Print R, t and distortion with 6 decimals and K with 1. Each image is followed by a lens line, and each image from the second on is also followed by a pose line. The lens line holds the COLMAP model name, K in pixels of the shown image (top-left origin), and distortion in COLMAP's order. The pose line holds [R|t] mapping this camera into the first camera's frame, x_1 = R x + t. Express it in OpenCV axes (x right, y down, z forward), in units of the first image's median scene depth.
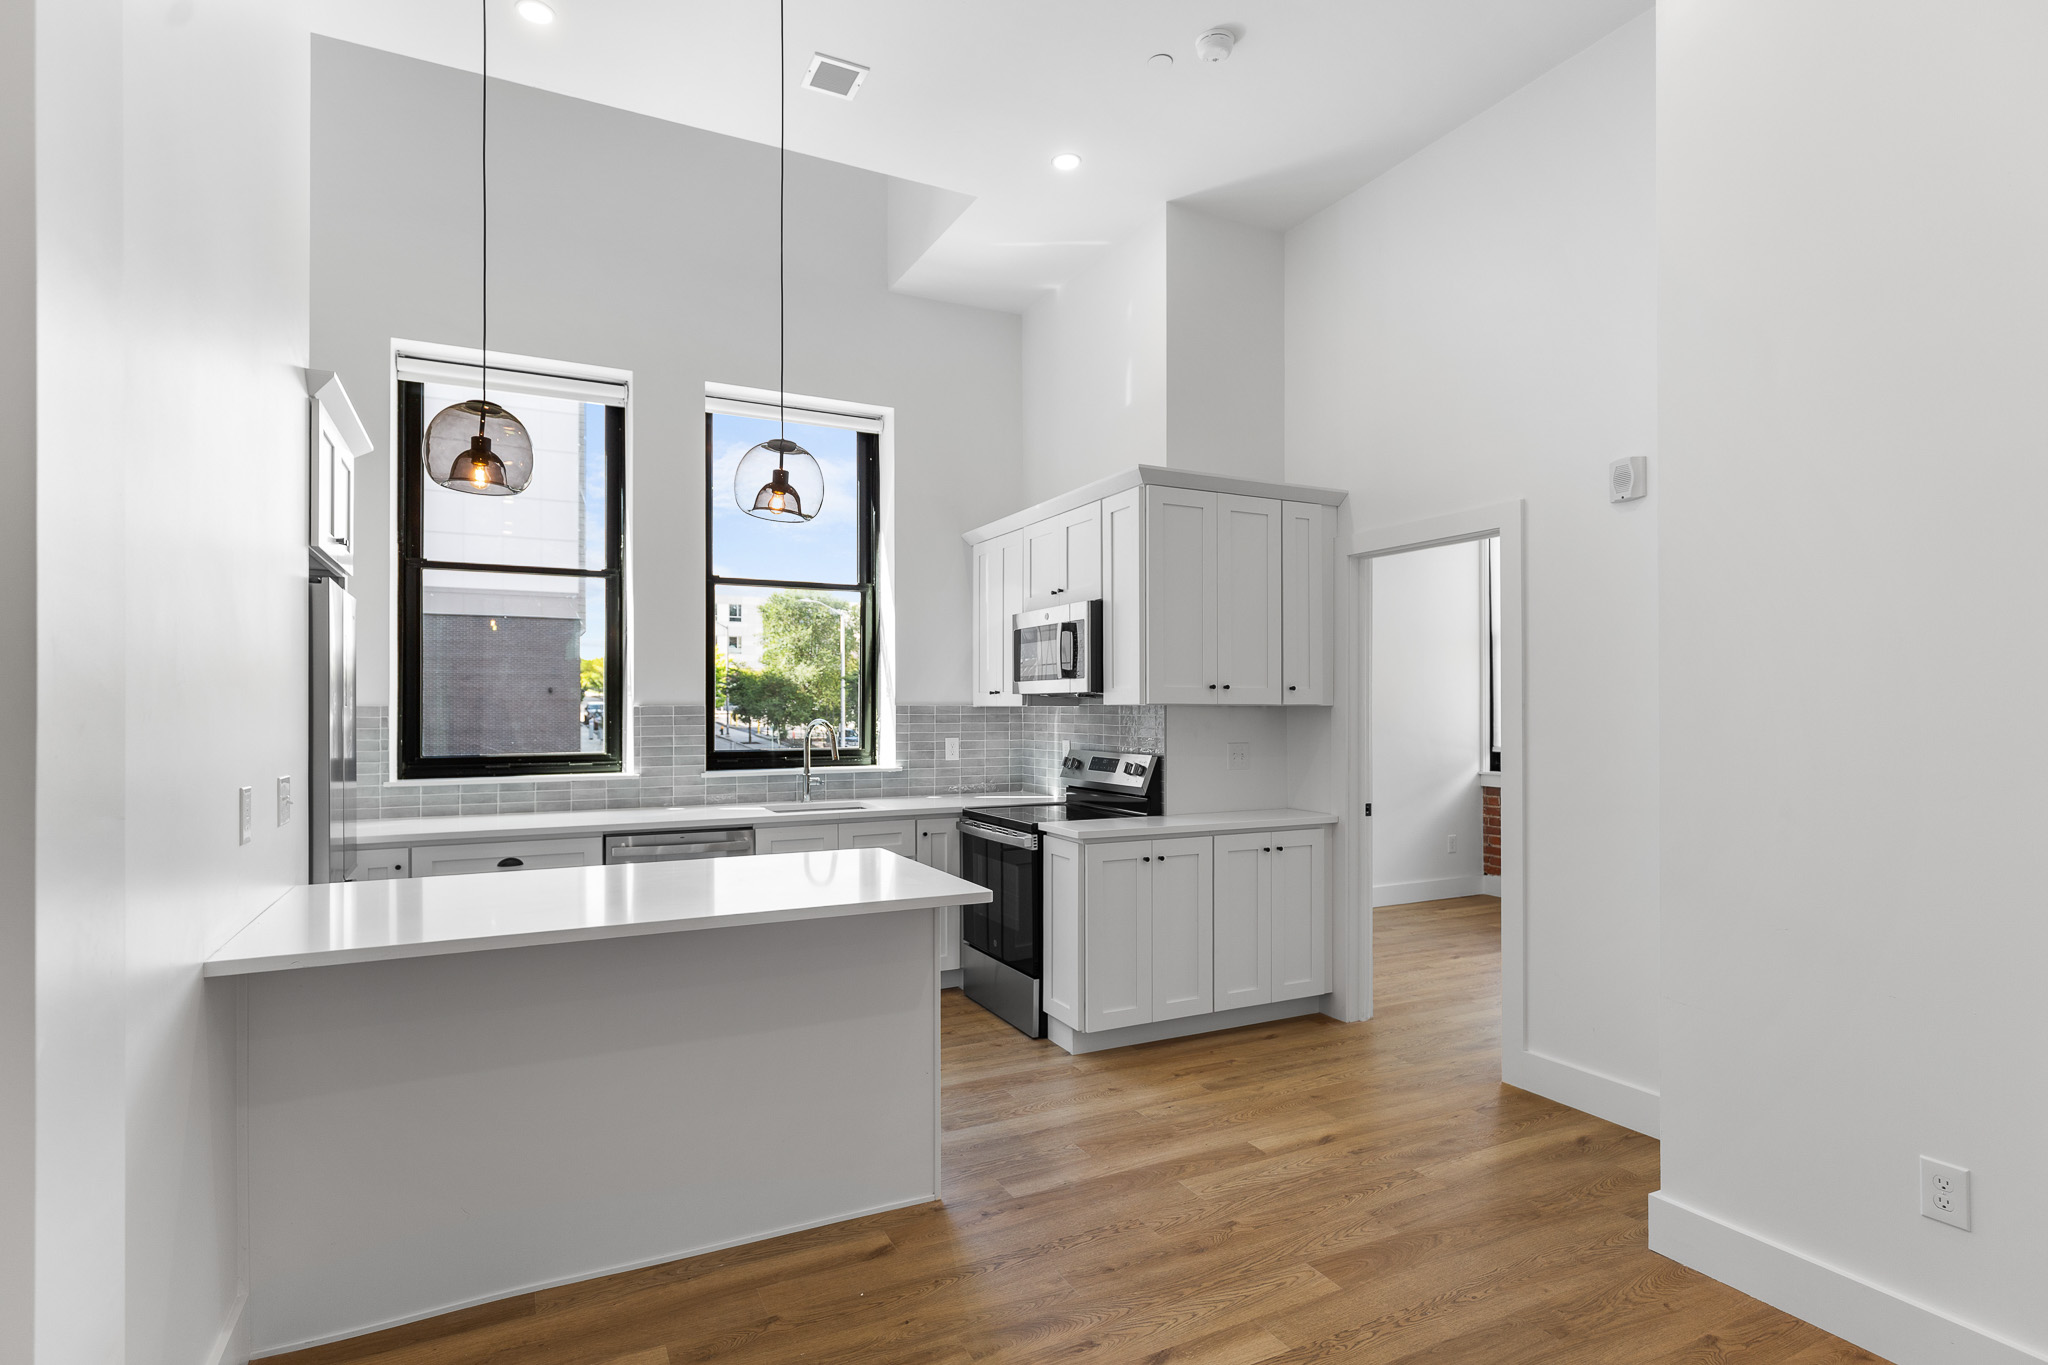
lens RADIAL K [[1099.2, 0, 955.2], [0, 1099.2, 700.5], [0, 0, 1]] dist [0.001654, -0.000409]
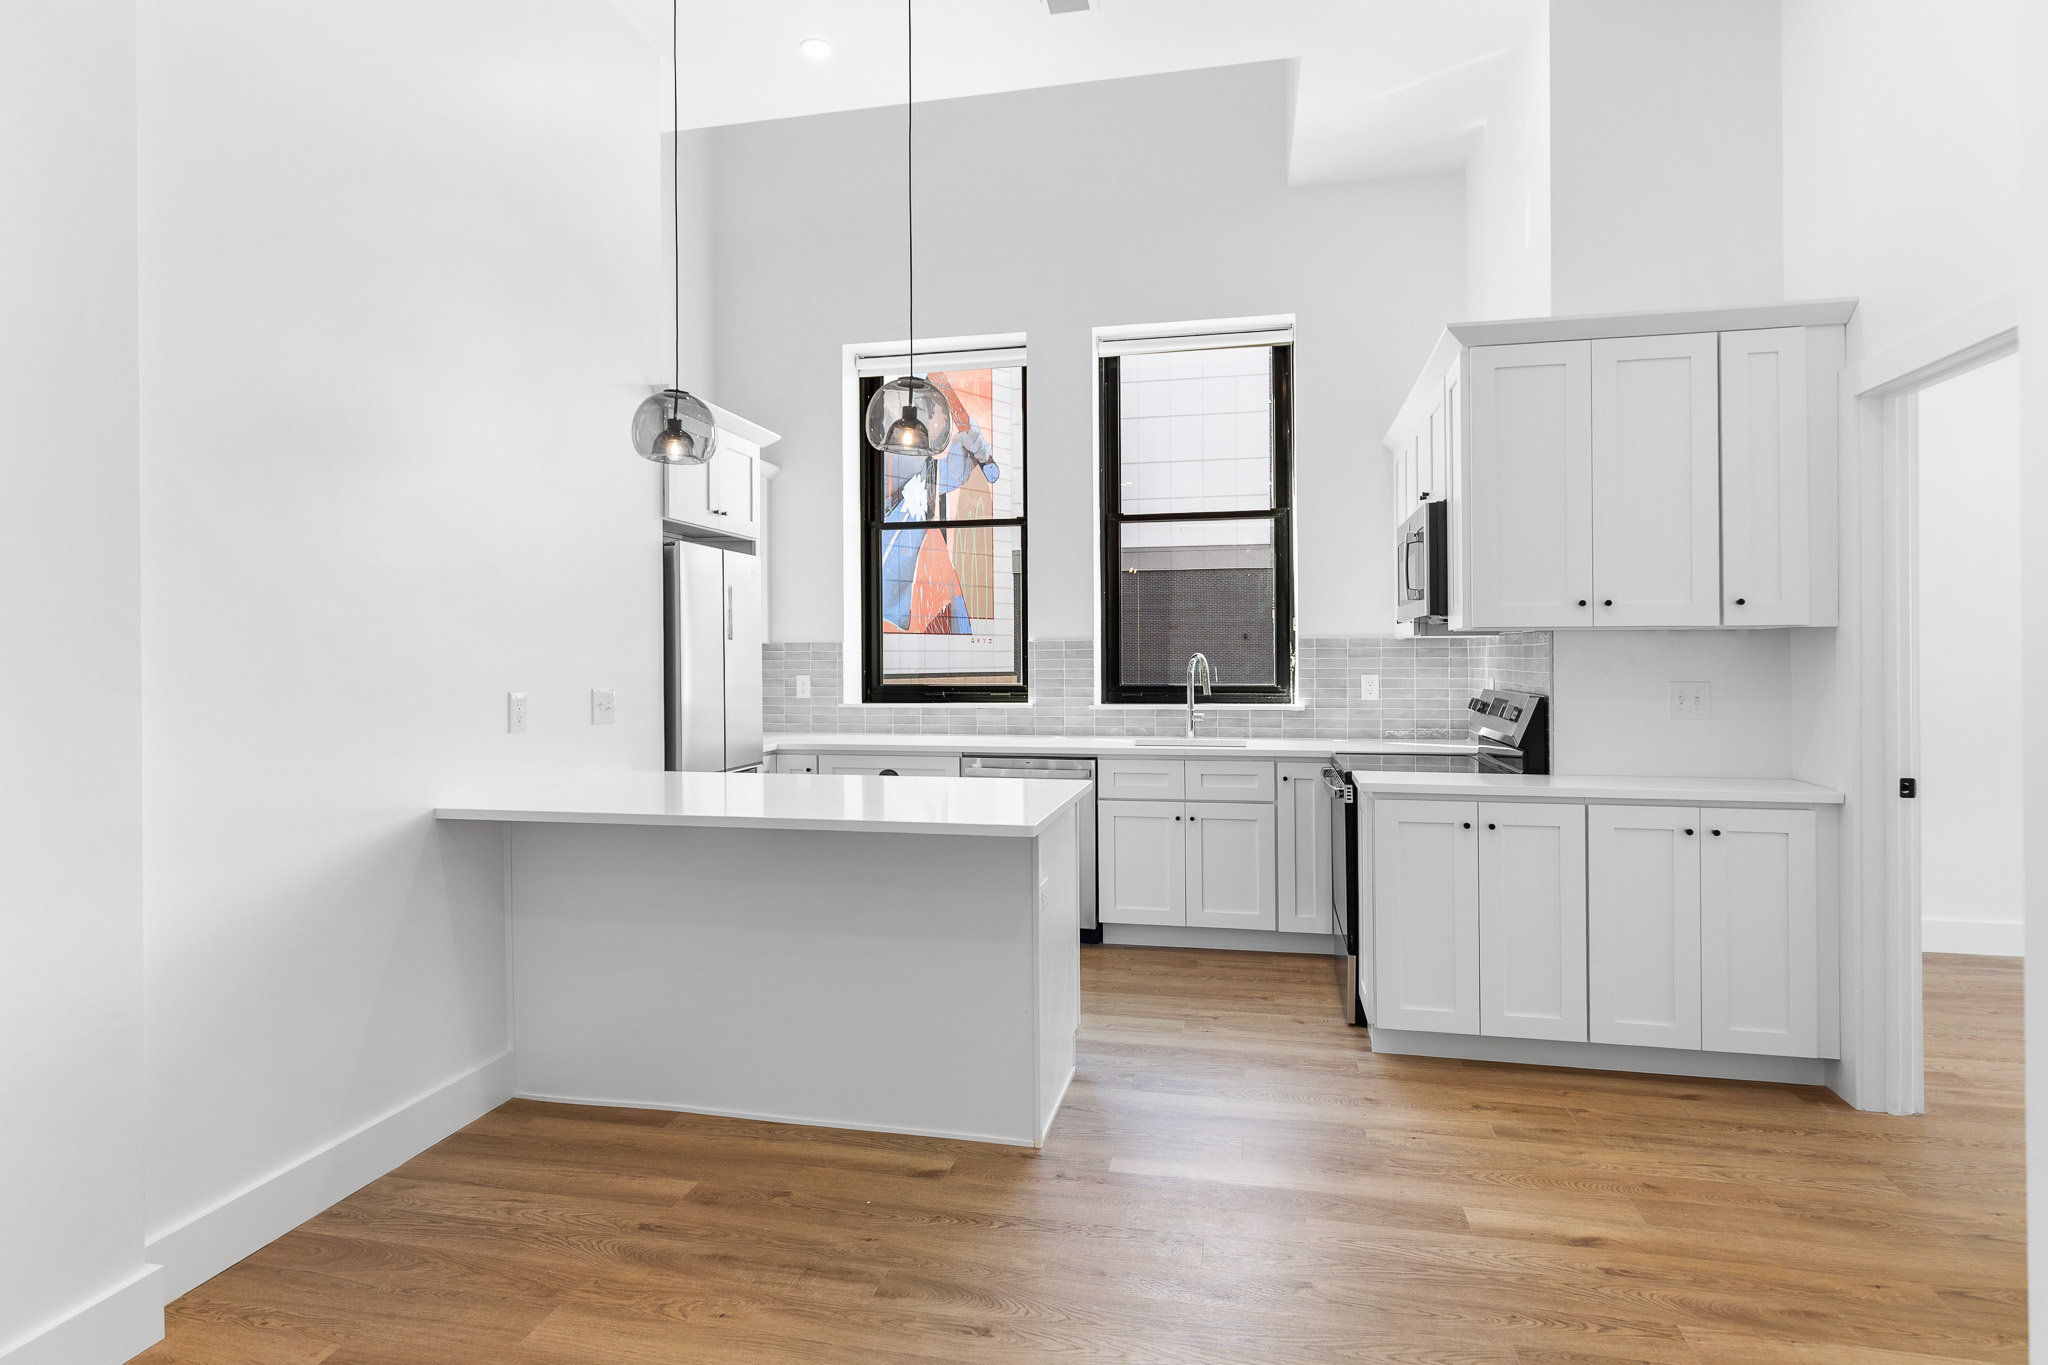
lens RADIAL K [[1052.0, 0, 963.9], [0, 1052.0, 650.8], [0, 0, 1]] dist [-0.000344, -0.000833]
pose [[0.764950, -0.005884, -0.644063, 0.358535], [0.006817, 0.999976, -0.001040, 0.016751], [0.644054, -0.003595, 0.764971, 0.180812]]
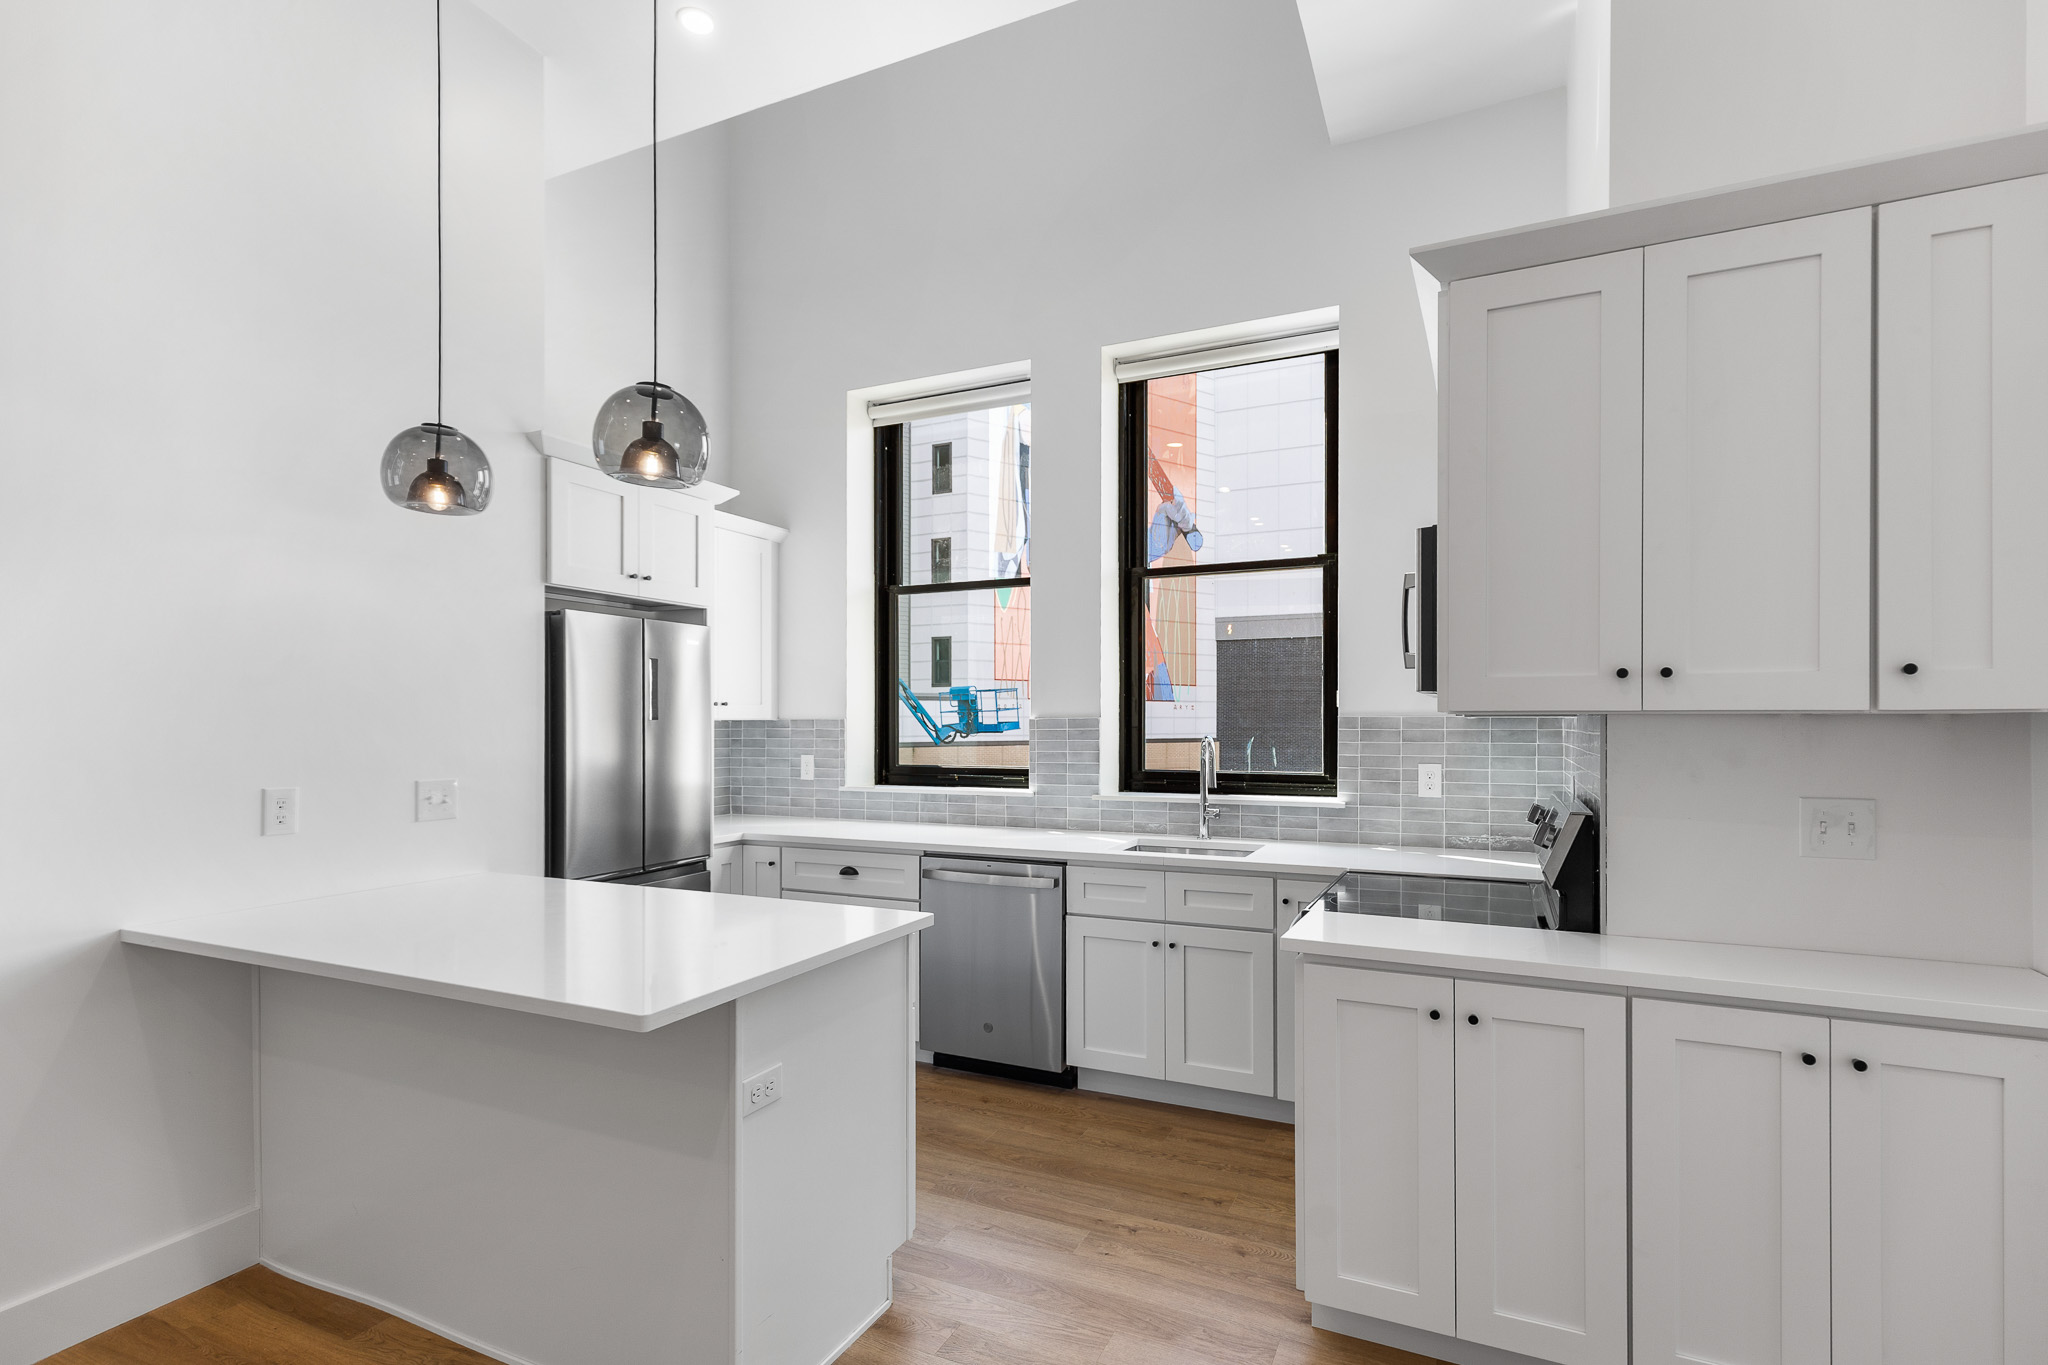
lens RADIAL K [[970.9, 0, 1024.2], [0, 970.9, 721.7], [0, 0, 1]] dist [0.003961, 0.000207]
pose [[0.623825, -0.000283, -0.781564, 0.382085], [0.007274, 0.999959, 0.005444, 0.003382], [0.781530, -0.009081, 0.623802, 0.529670]]
